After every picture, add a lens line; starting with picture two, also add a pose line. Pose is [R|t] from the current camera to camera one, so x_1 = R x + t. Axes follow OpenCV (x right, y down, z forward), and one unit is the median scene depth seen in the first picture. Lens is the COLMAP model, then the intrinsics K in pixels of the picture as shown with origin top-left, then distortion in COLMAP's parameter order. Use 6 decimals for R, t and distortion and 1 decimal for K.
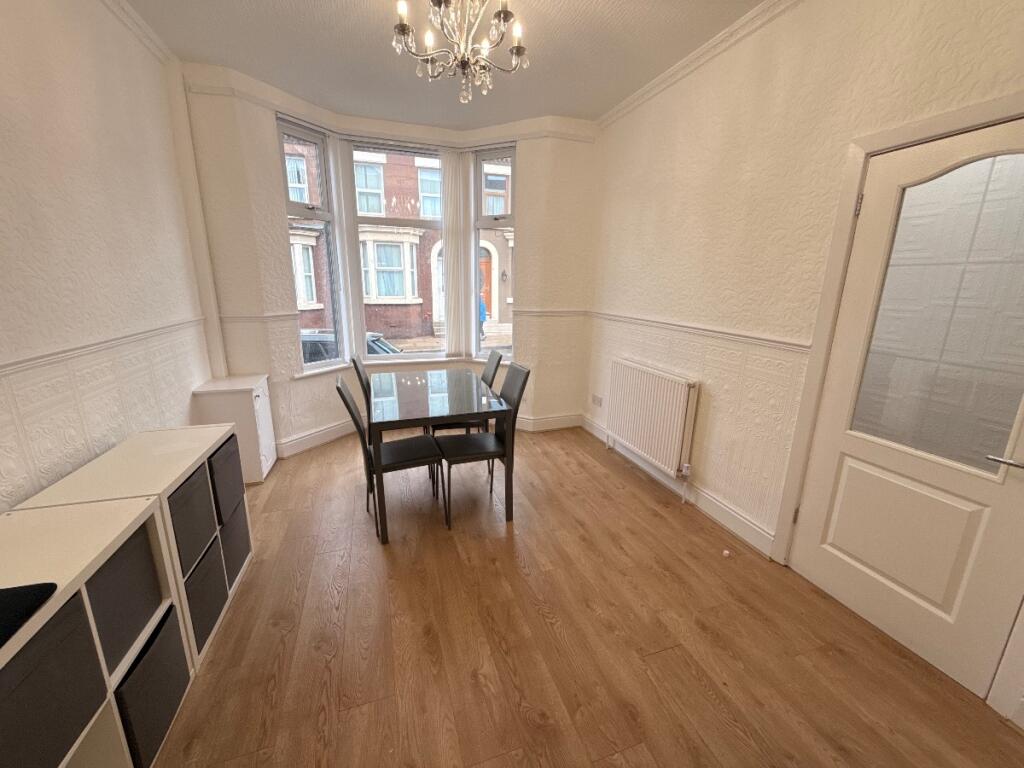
lens RADIAL K [[409.1, 0, 508.6], [0, 409.1, 383.2], [0, 0, 1]] dist [-0.001481, -0.000083]
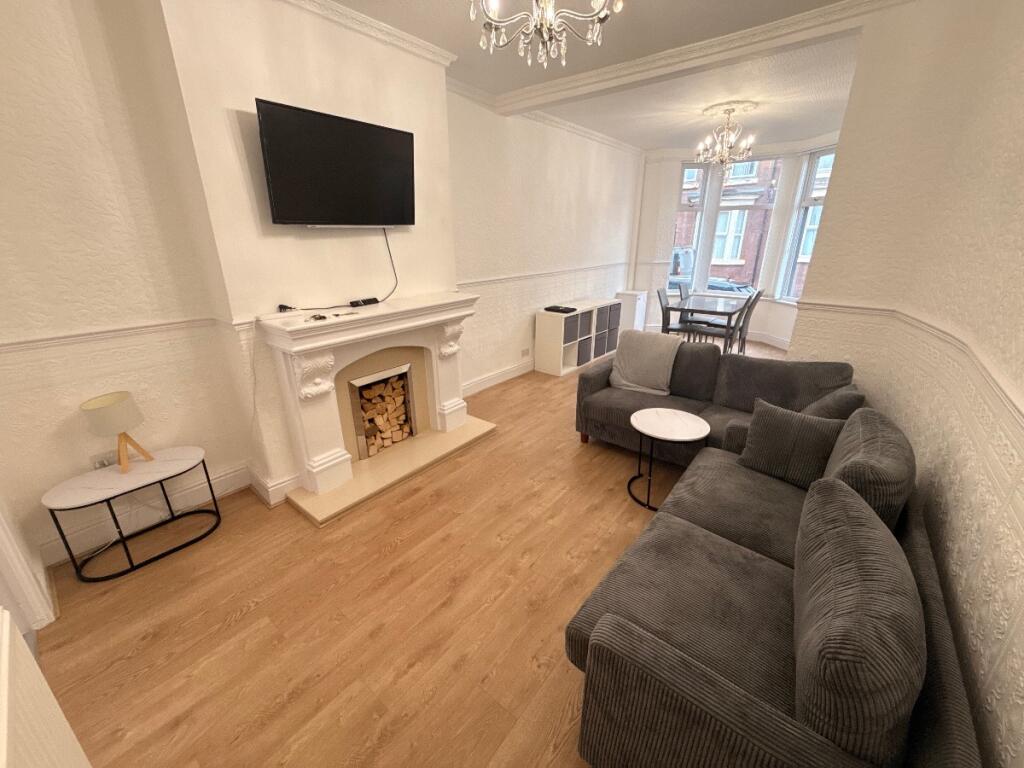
lens RADIAL K [[409.1, 0, 507.3], [0, 409.1, 386.2], [0, 0, 1]] dist [-0.001481, -0.000083]
pose [[0.561625, 0.268595, -0.782581, 0.842726], [-0.190183, 0.962423, 0.193834, 0.192098], [0.805237, 0.039971, 0.591604, -0.871371]]
